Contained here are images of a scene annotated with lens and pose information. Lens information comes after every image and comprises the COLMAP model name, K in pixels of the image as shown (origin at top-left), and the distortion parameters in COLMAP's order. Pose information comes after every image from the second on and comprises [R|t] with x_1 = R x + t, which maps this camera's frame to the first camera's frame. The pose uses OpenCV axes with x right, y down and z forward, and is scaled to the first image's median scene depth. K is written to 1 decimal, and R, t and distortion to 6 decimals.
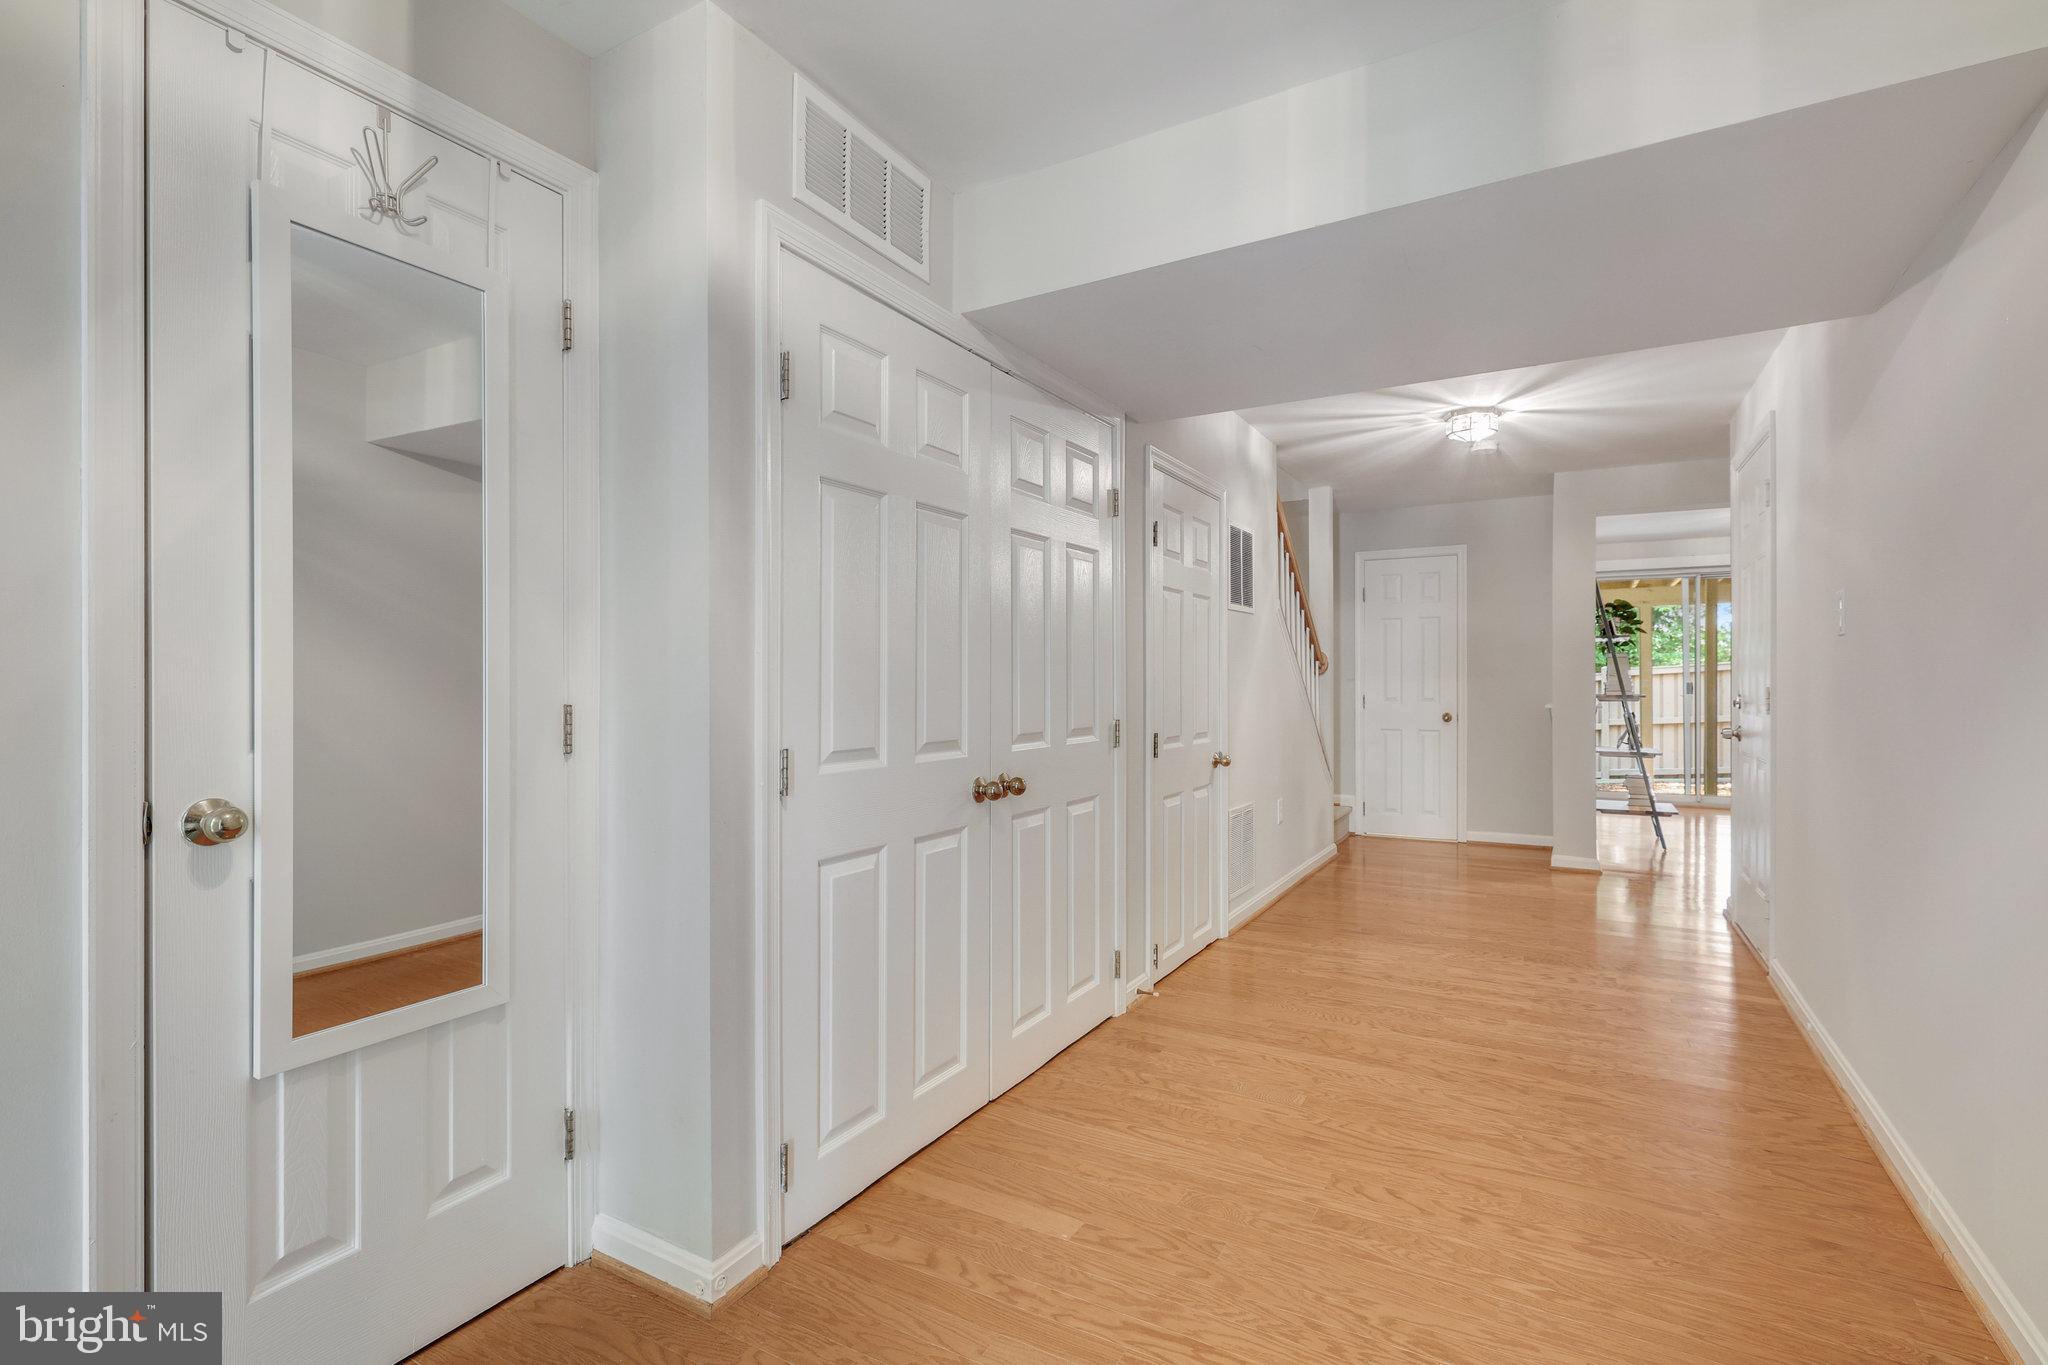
lens RADIAL K [[971.1, 0, 1017.0], [0, 971.1, 682.1], [0, 0, 1]] dist [-0.002401, 0.000159]
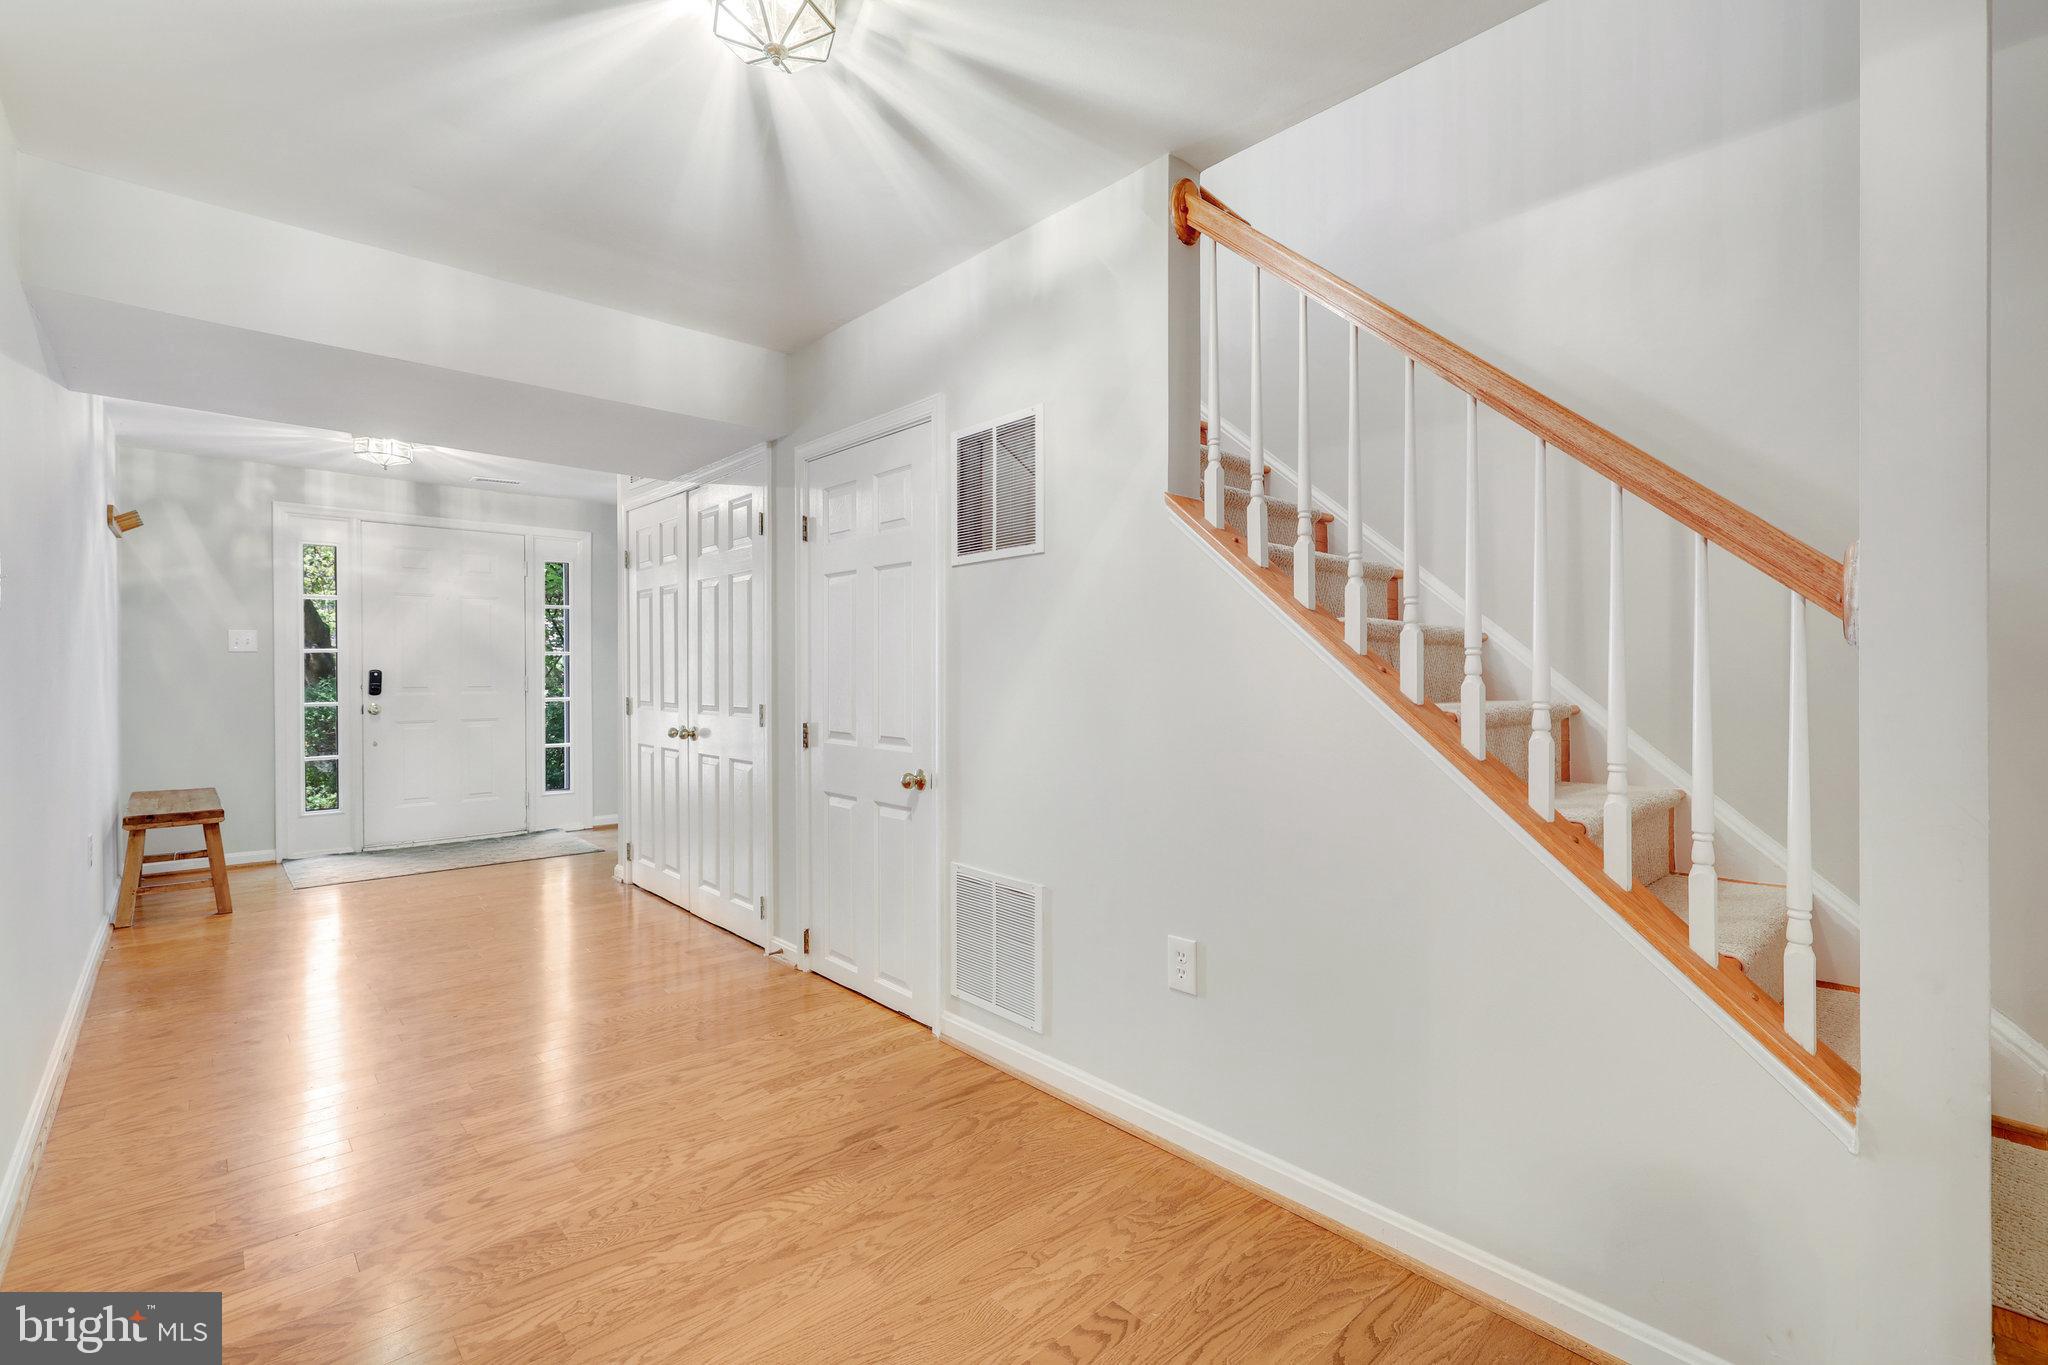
lens RADIAL K [[901.1, 0, 1005.3], [0, 901.1, 688.6], [0, 0, 1]] dist [0.004542, -0.000577]
pose [[-0.313087, 0.013897, -0.949623, 0.955251], [-0.001876, 0.999882, 0.015251, 0.001142], [0.949723, 0.006557, -0.313024, 1.466131]]
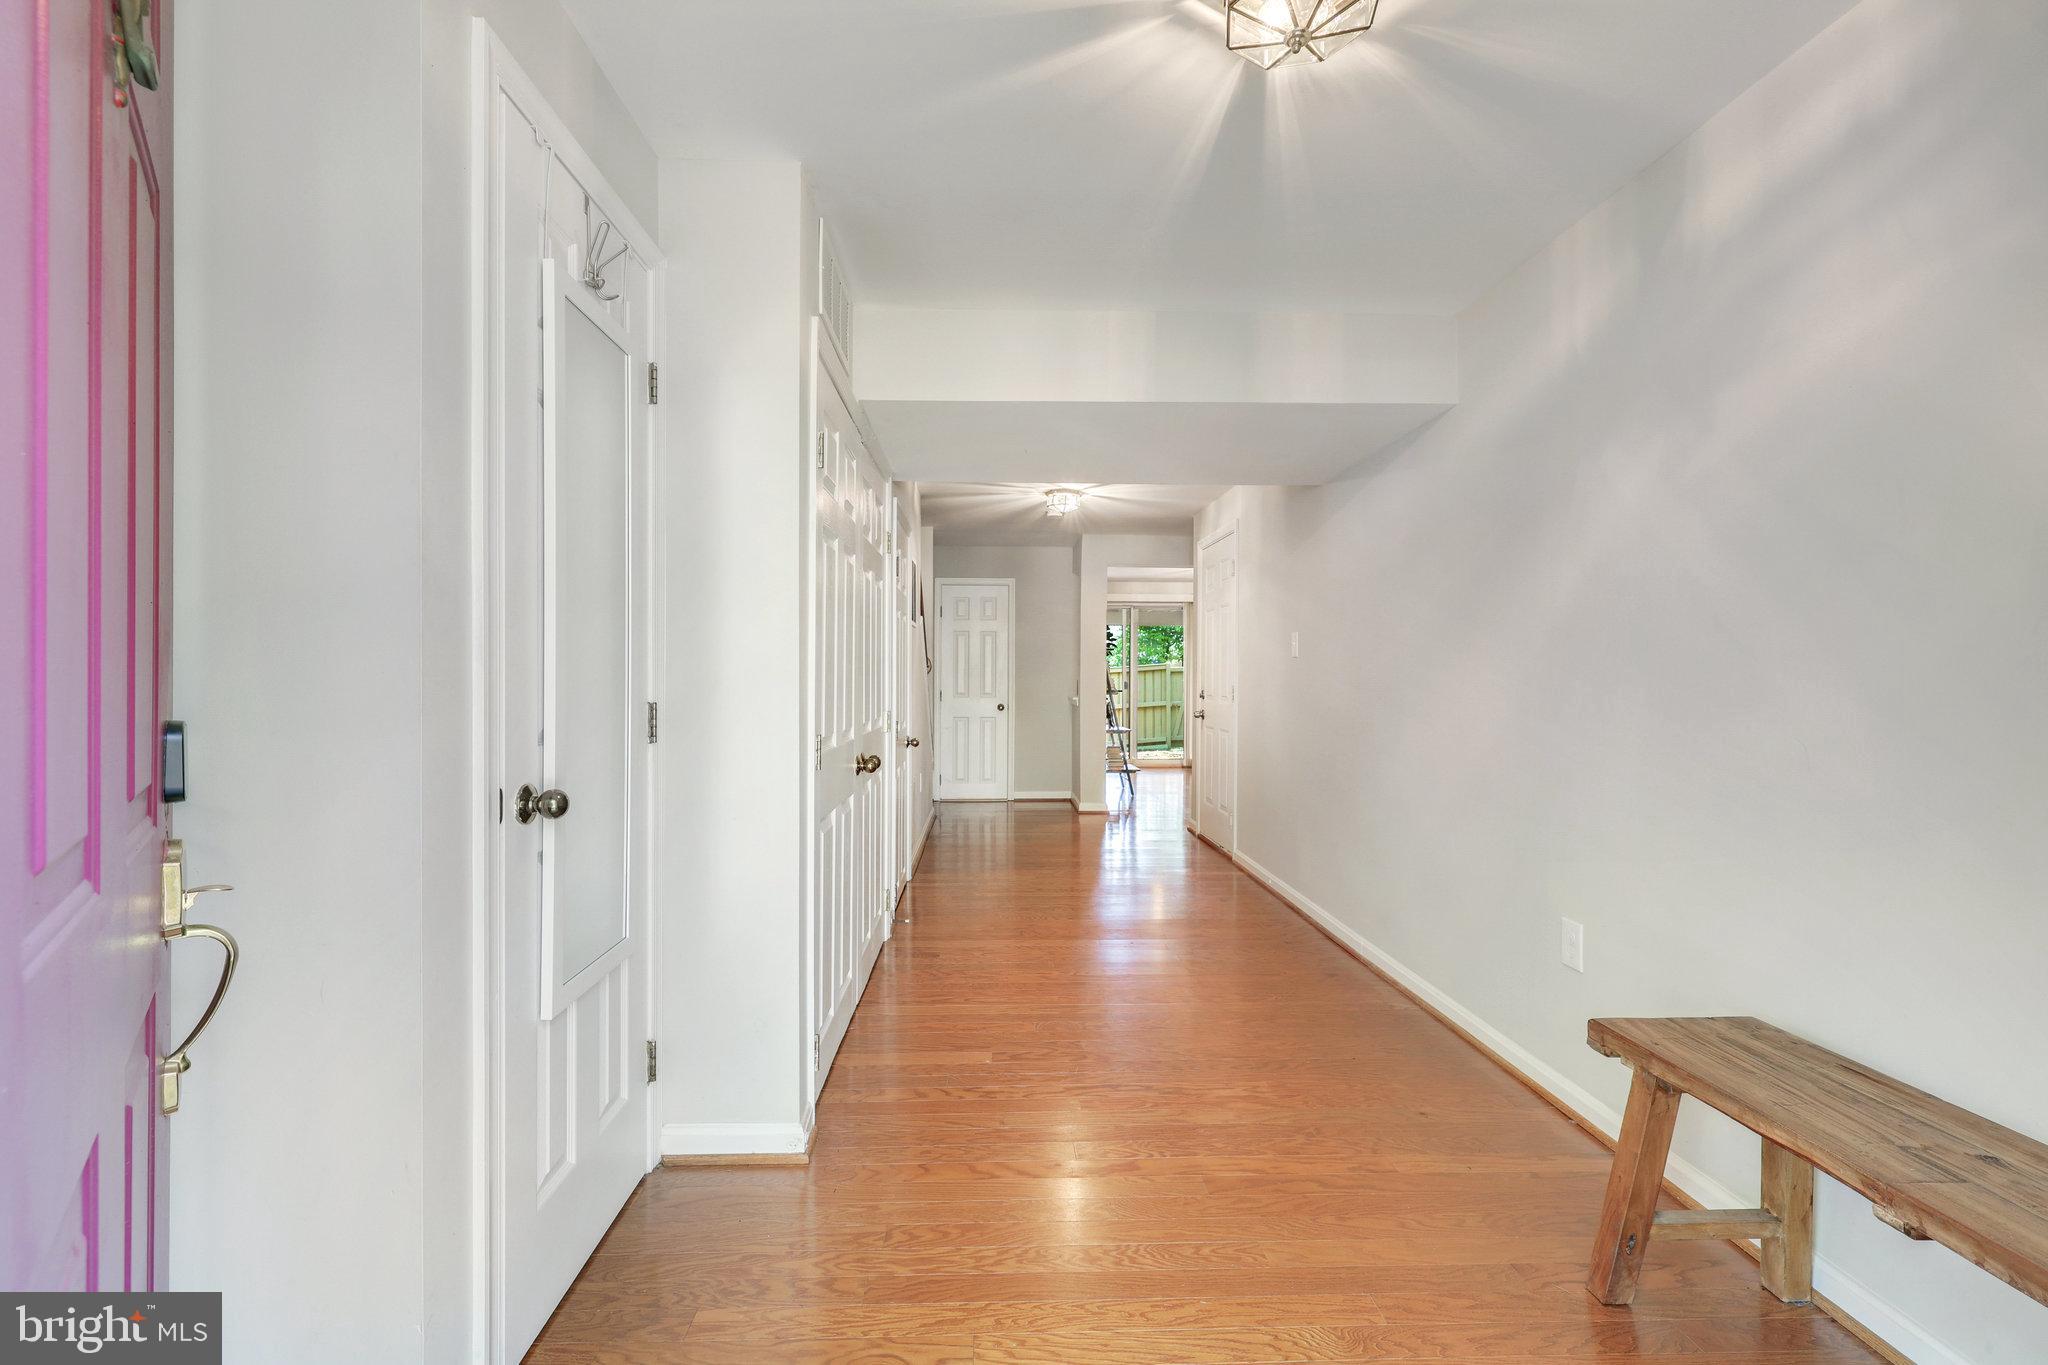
lens RADIAL K [[901.1, 0, 1018.0], [0, 901.1, 678.7], [0, 0, 1]] dist [0.004542, -0.000577]
pose [[0.846815, -0.000210, 0.531887, -0.354682], [0.000901, 0.999999, -0.001040, -0.002623], [-0.531887, 0.001360, 0.846815, -0.098556]]
